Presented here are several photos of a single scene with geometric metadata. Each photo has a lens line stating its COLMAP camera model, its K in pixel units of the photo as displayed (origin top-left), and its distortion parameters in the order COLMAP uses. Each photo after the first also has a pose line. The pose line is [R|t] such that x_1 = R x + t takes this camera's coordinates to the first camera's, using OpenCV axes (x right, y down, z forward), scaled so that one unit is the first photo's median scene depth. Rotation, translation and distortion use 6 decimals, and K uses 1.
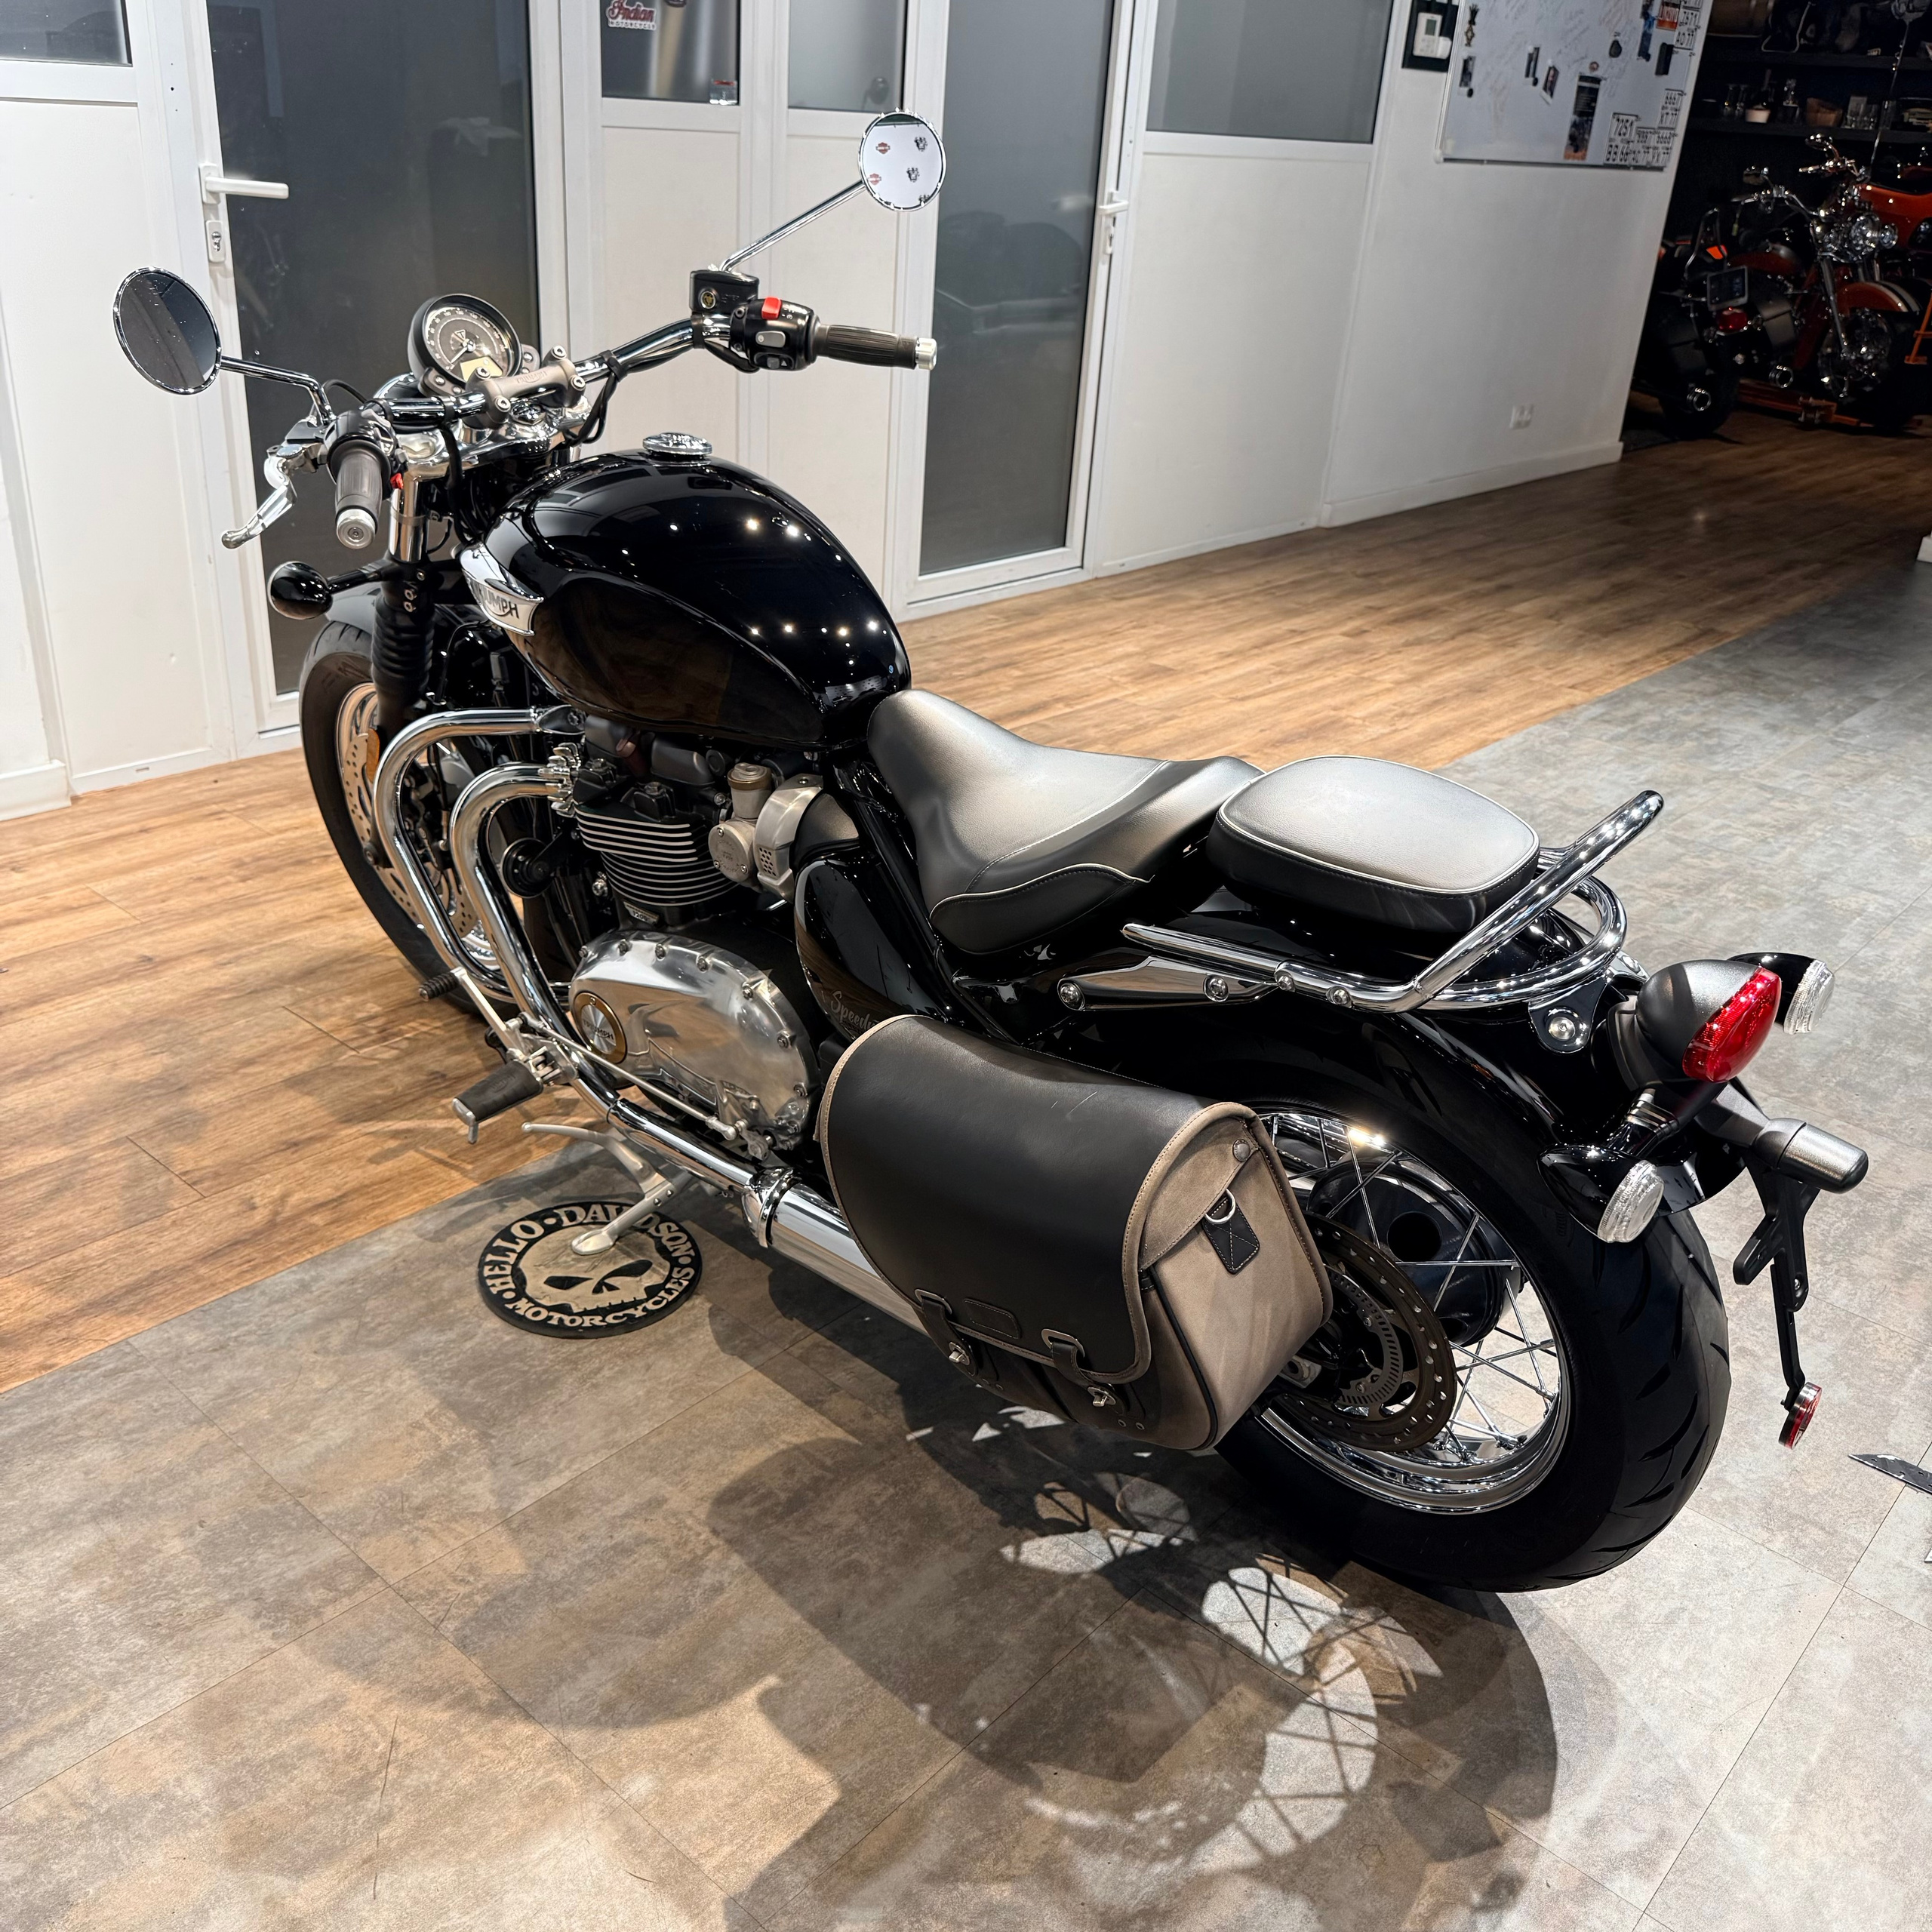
lens RADIAL K [[1823.6, 0, 996.6], [0, 1823.6, 972.3], [0, 0, 1]] dist [0.157924, -0.268199]
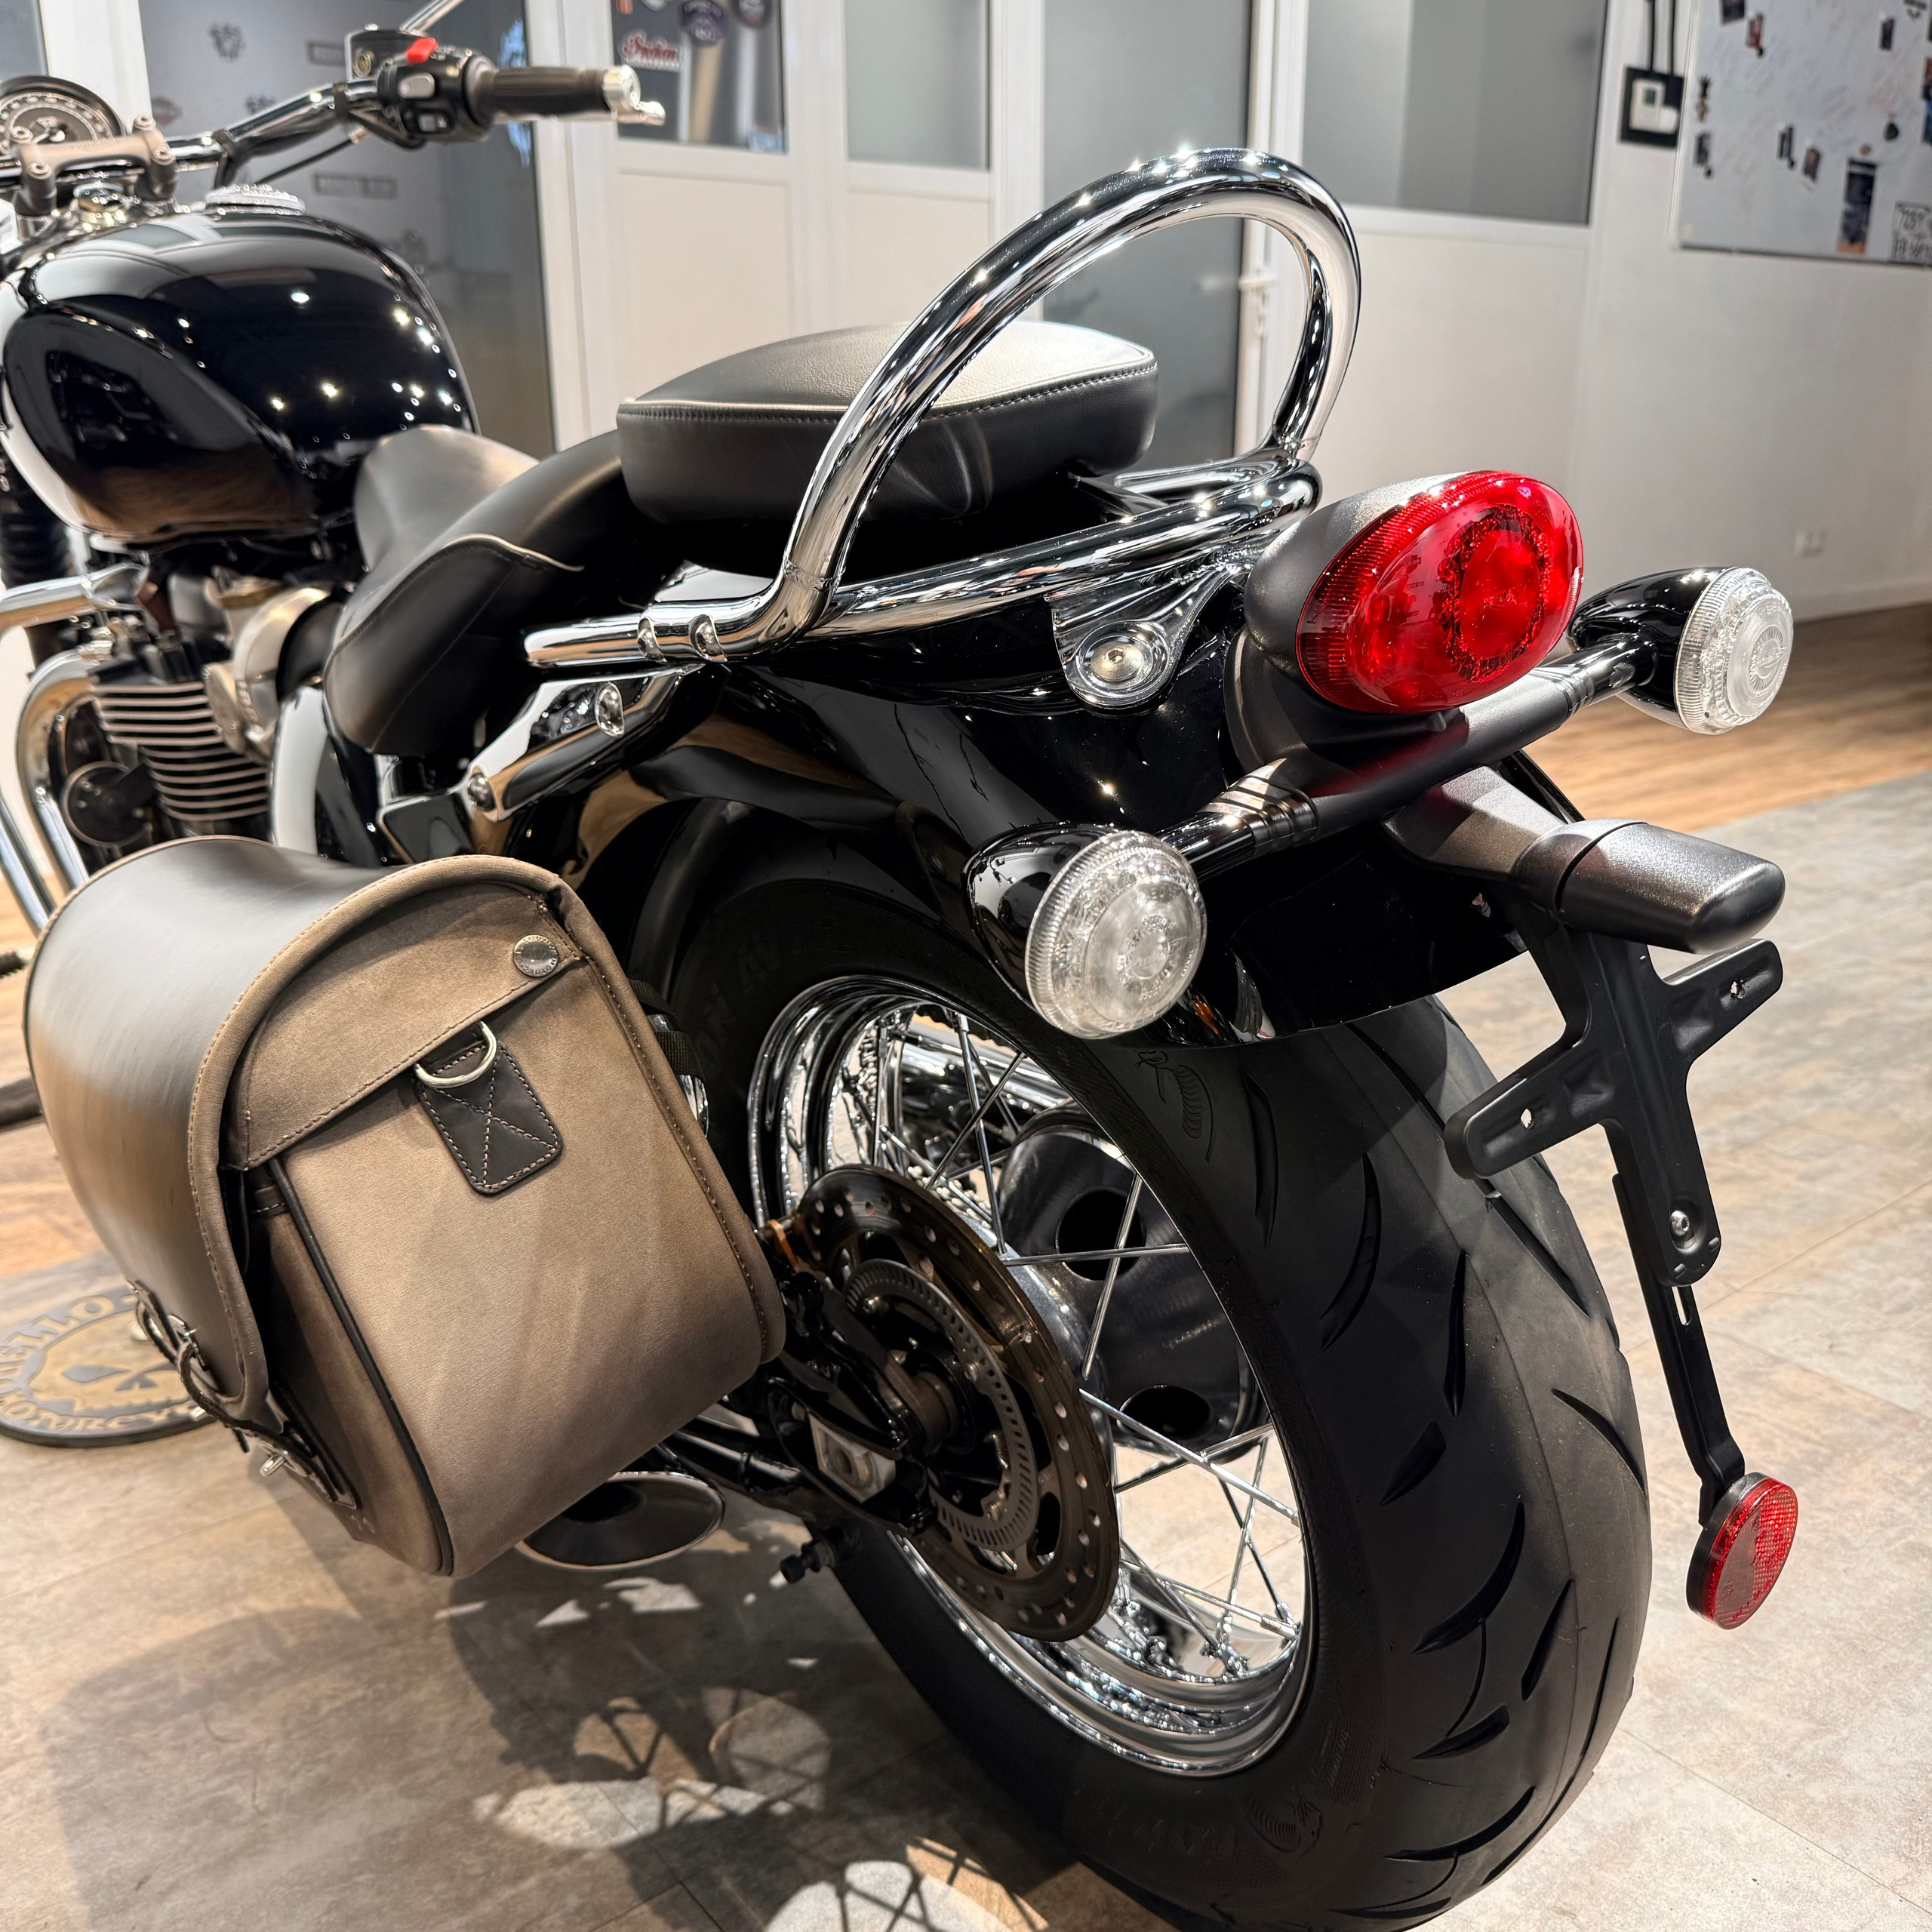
lens RADIAL K [[1877.0, 0, 989.0], [0, 1877.0, 985.8], [0, 0, 1]] dist [0.001503, -0.011224]
pose [[0.981409, -0.013672, -0.191438, 0.230838], [-0.013936, 0.989750, -0.142128, 0.115117], [0.191419, 0.142153, 0.971160, 0.344129]]
